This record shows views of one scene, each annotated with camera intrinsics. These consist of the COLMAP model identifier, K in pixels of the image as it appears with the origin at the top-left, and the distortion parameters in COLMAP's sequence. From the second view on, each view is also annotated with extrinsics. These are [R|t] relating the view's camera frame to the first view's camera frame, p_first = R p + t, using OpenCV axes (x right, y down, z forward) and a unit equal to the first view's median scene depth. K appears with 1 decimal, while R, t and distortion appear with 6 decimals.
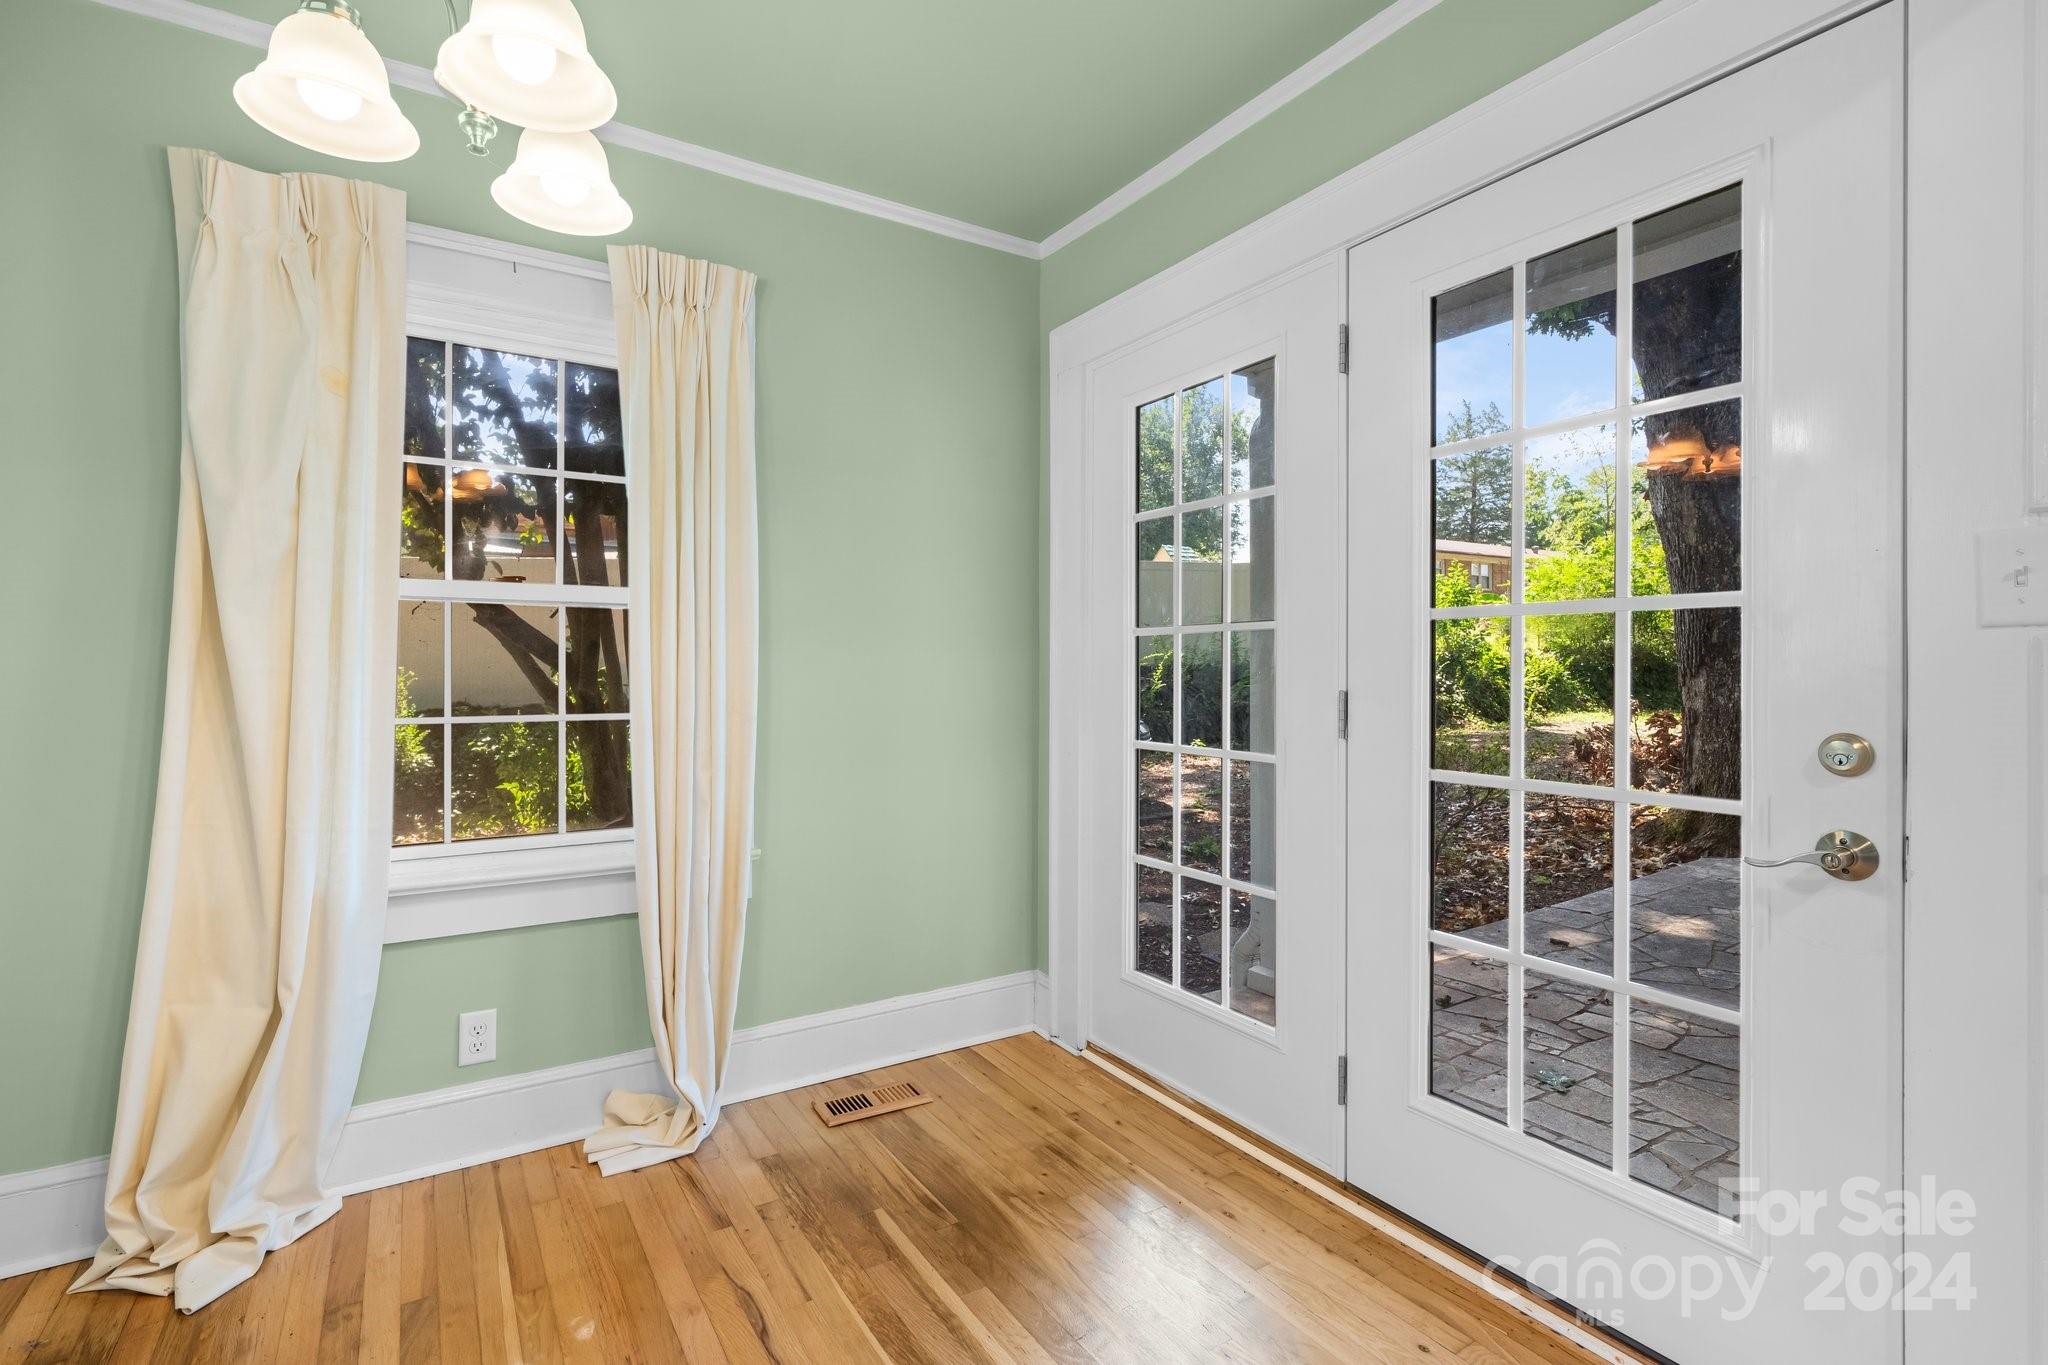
lens RADIAL K [[953.1, 0, 973.6], [0, 953.1, 662.8], [0, 0, 1]] dist [-0.003842, 0.003102]
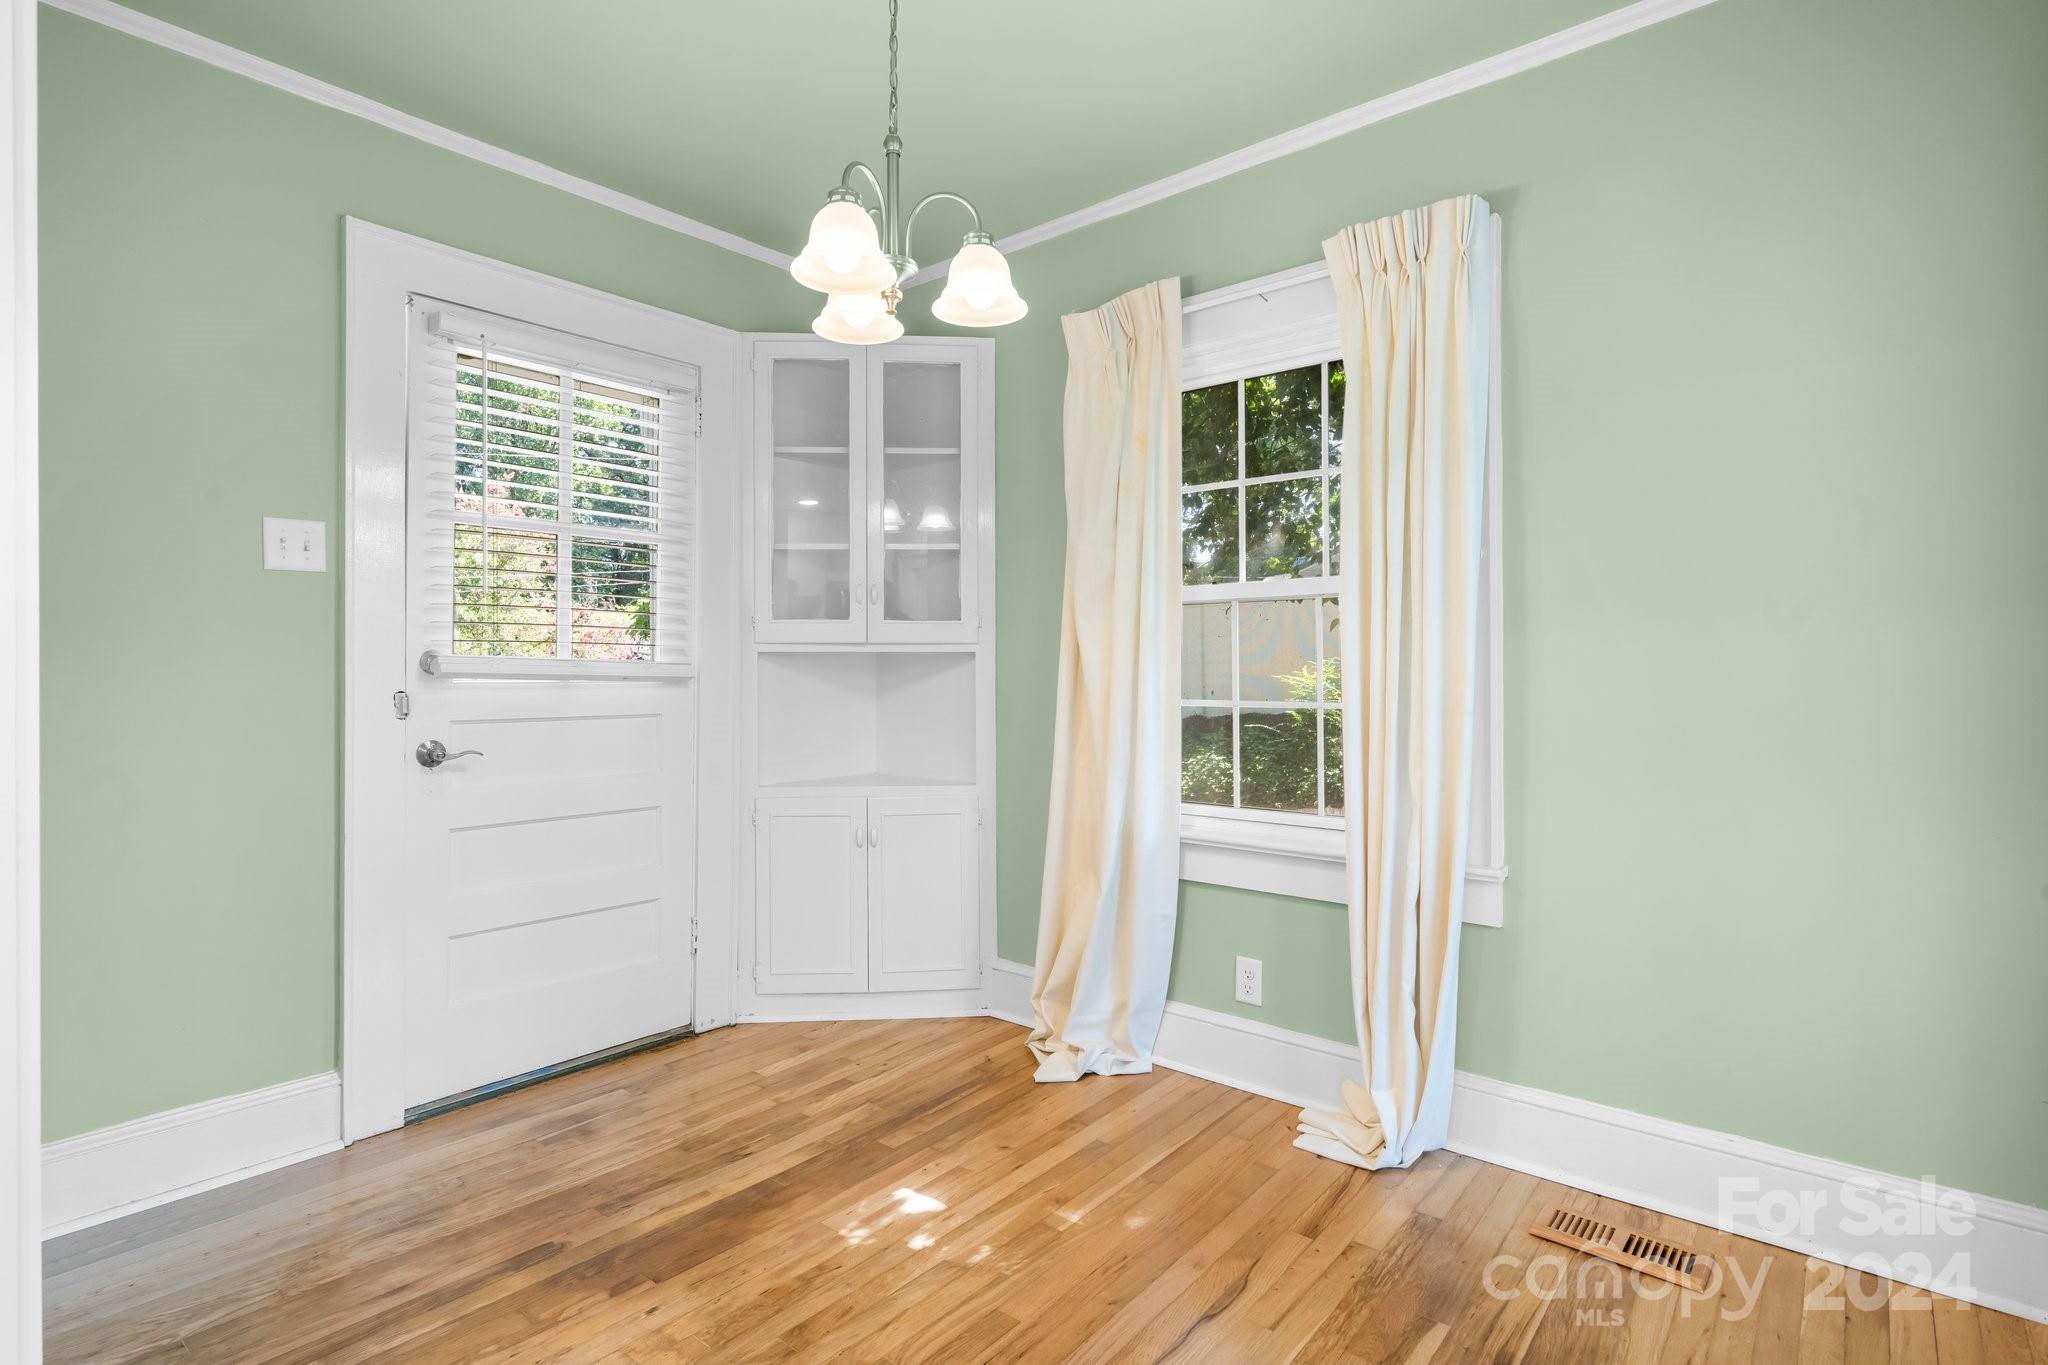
lens RADIAL K [[1004.2, 0, 1037.6], [0, 1004.2, 664.2], [0, 0, 1]] dist [-0.004028, 0.000698]
pose [[0.326708, -0.006685, -0.945102, 0.580402], [0.010704, 0.999937, -0.003372, 0.014411], [0.945065, -0.009014, 0.326759, 0.394938]]
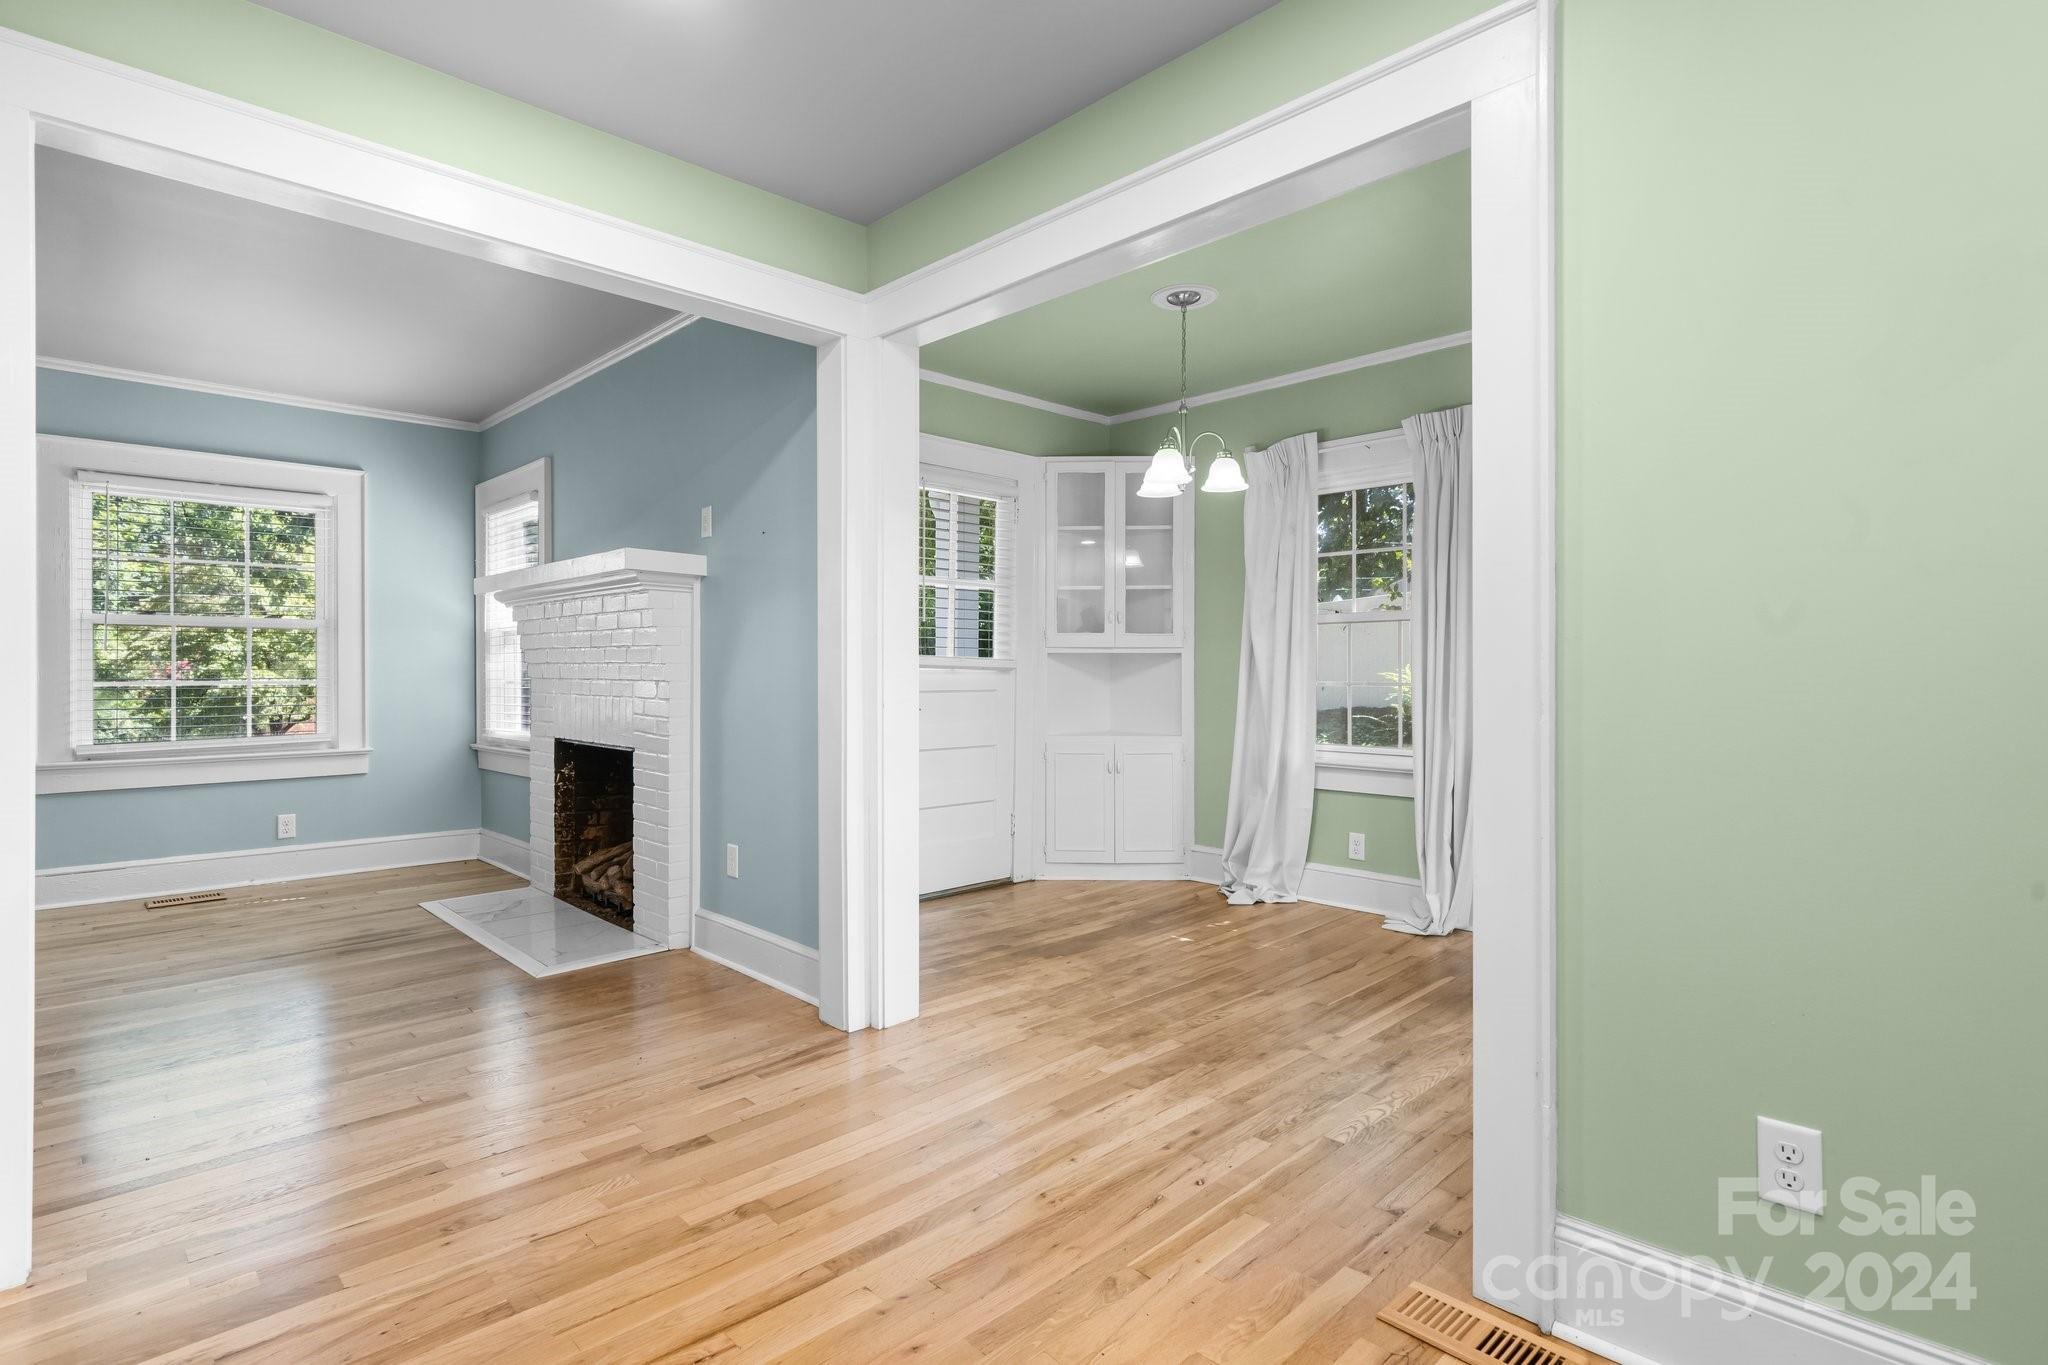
lens RADIAL K [[1004.2, 0, 1035.9], [0, 1004.2, 670.4], [0, 0, 1]] dist [-0.004028, 0.000698]
pose [[0.228482, 0.000062, -0.973548, 1.426626], [0.007400, 0.999971, 0.001801, 0.025138], [0.973520, -0.007615, 0.228475, -0.113704]]
